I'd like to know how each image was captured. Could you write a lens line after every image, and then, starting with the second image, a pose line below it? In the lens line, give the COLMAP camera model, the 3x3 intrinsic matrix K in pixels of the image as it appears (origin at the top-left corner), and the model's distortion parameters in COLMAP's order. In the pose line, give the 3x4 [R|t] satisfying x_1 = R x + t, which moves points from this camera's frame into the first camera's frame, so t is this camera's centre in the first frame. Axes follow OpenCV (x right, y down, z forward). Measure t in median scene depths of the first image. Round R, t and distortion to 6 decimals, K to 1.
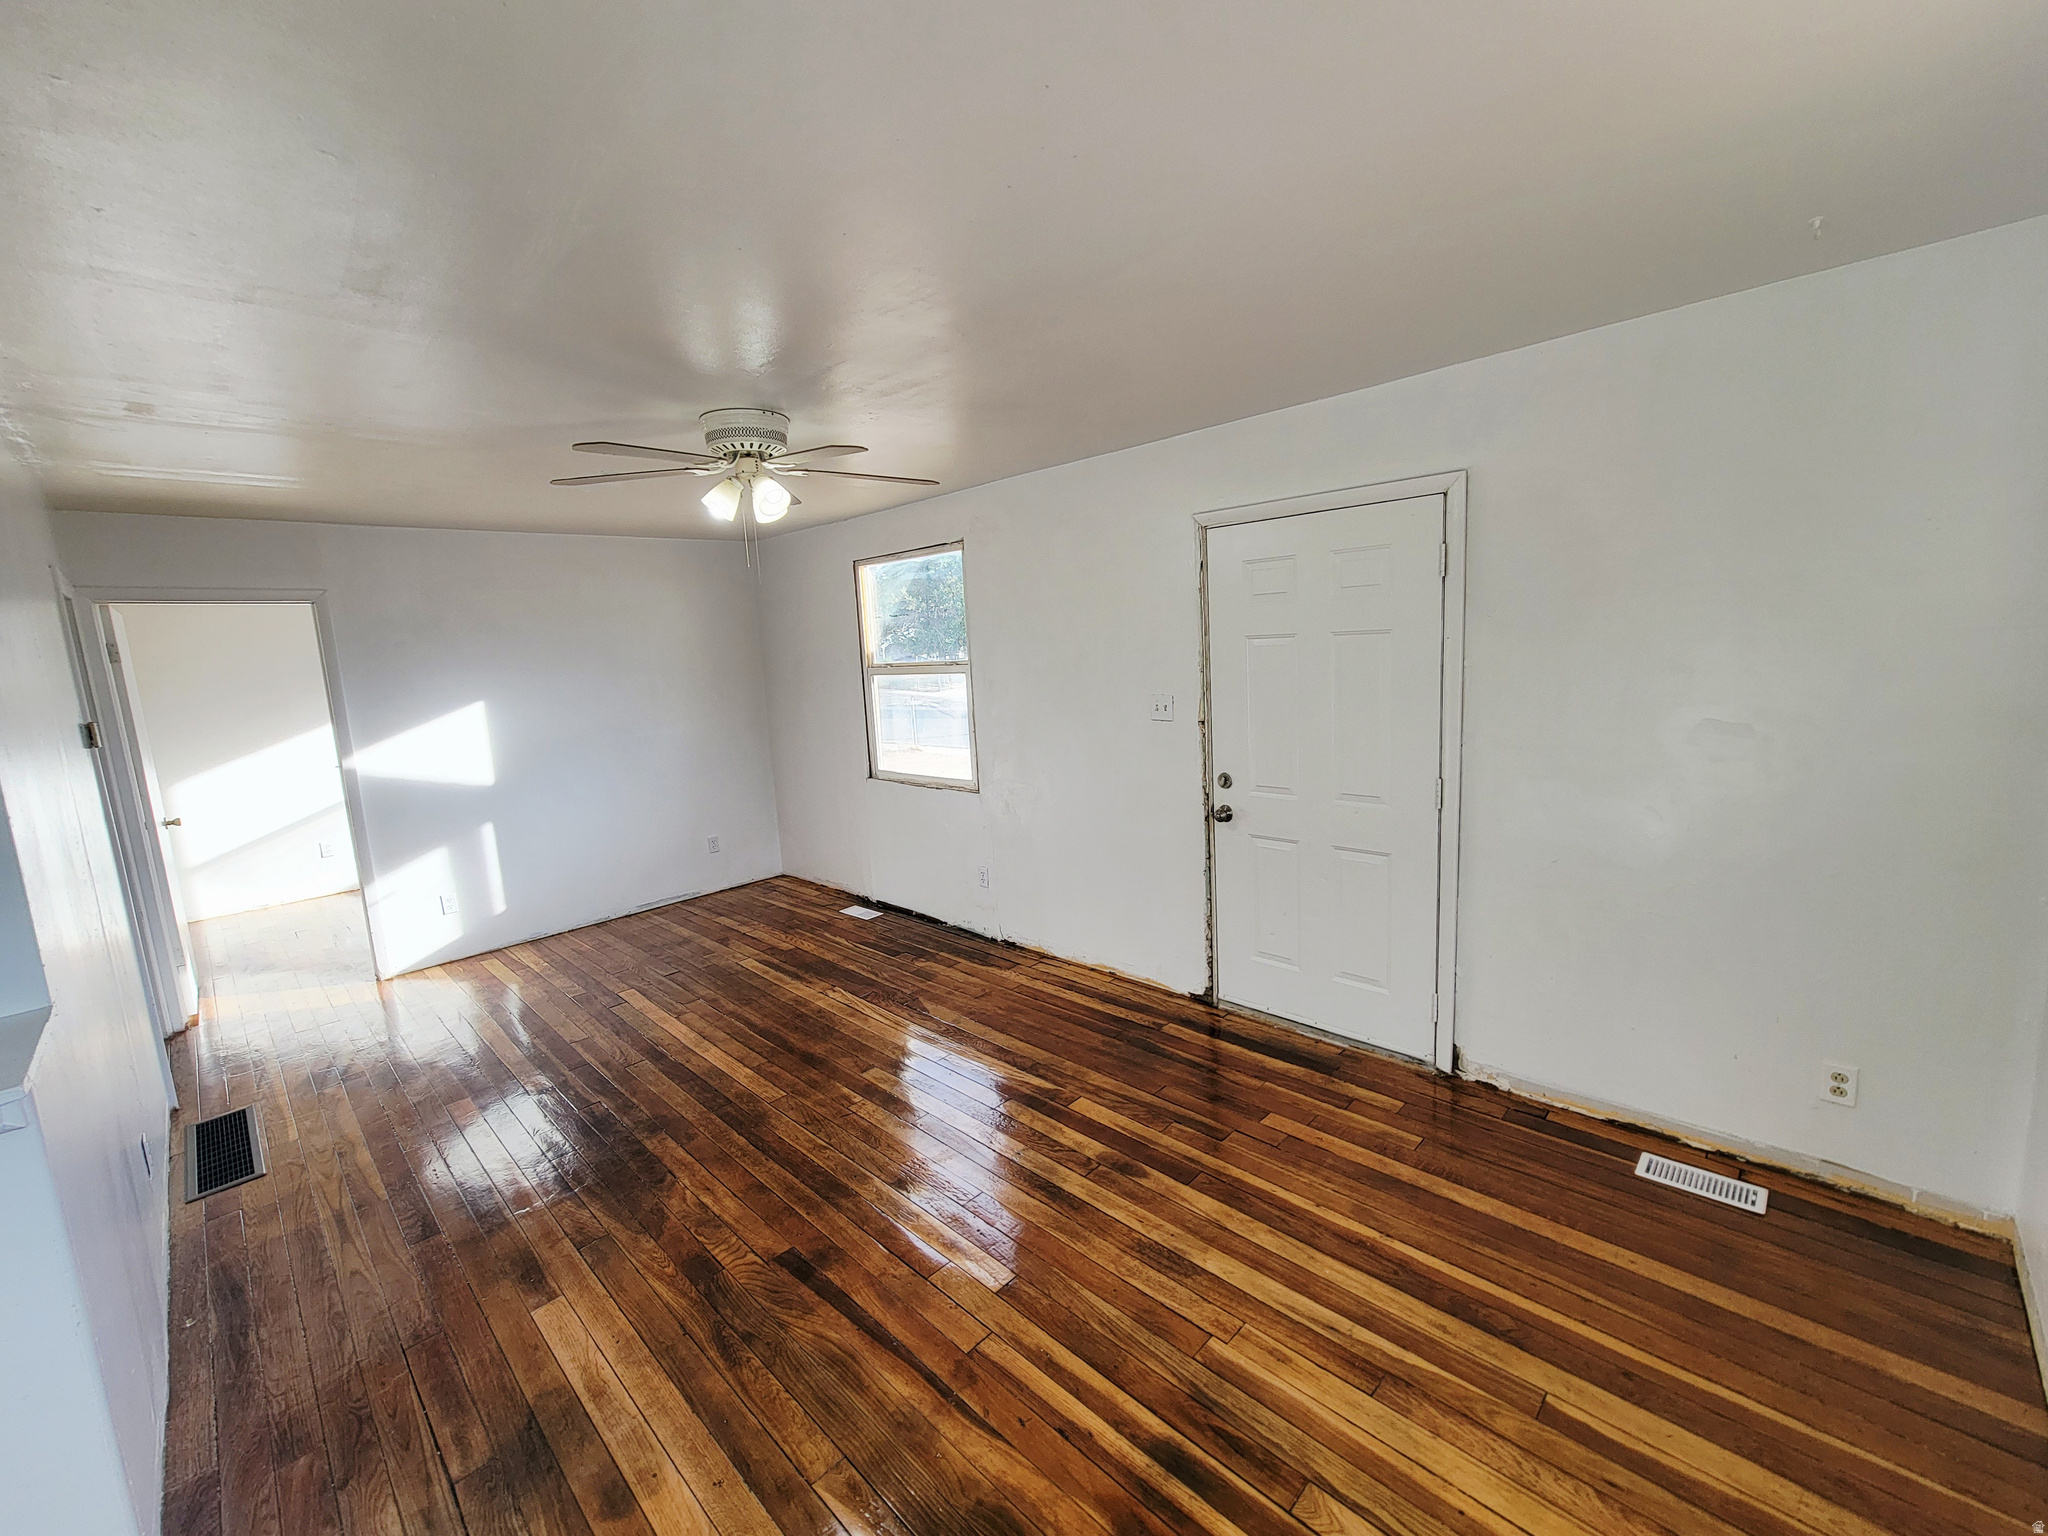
lens RADIAL K [[839.7, 0, 1016.5], [0, 839.7, 766.5], [0, 0, 1]] dist [-0.004903, 0.002243]
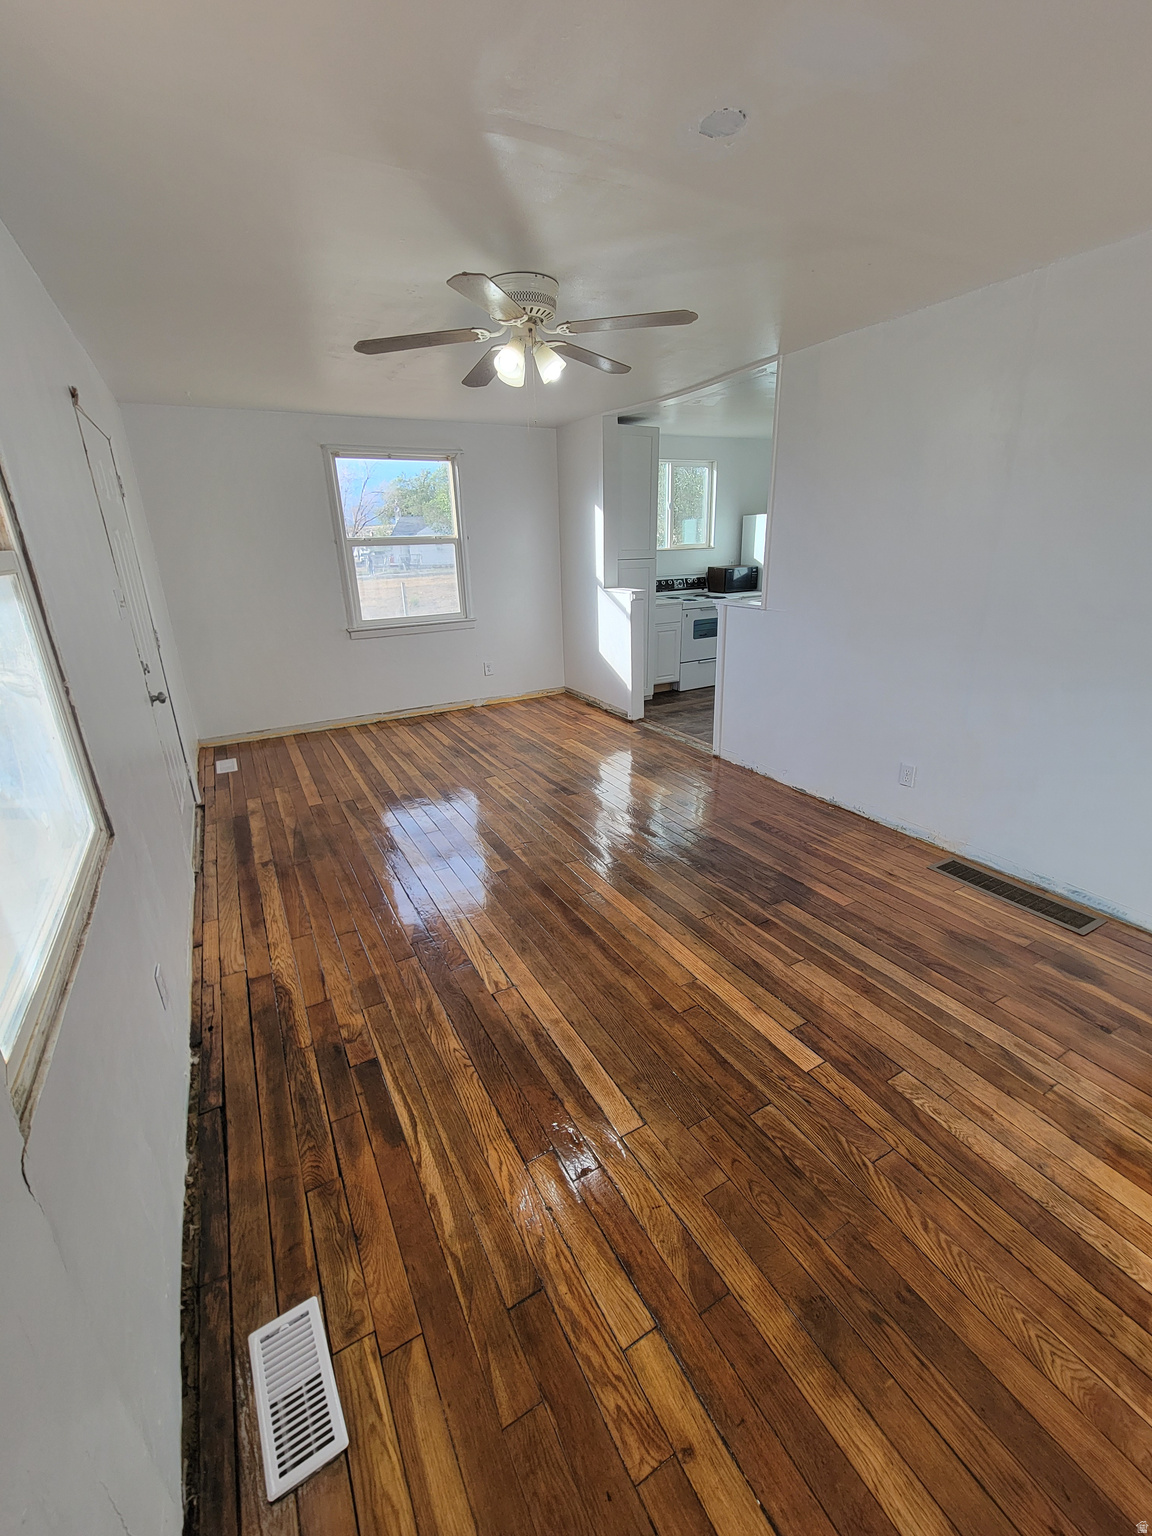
lens RADIAL K [[629.8, 0, 581.8], [0, 629.8, 767.0], [0, 0, 1]] dist [-0.004903, 0.002243]
pose [[-0.960038, -0.014698, 0.279484, -0.624914], [0.120639, 0.879348, 0.460645, -0.210105], [-0.252534, 0.475954, -0.842434, 1.919284]]
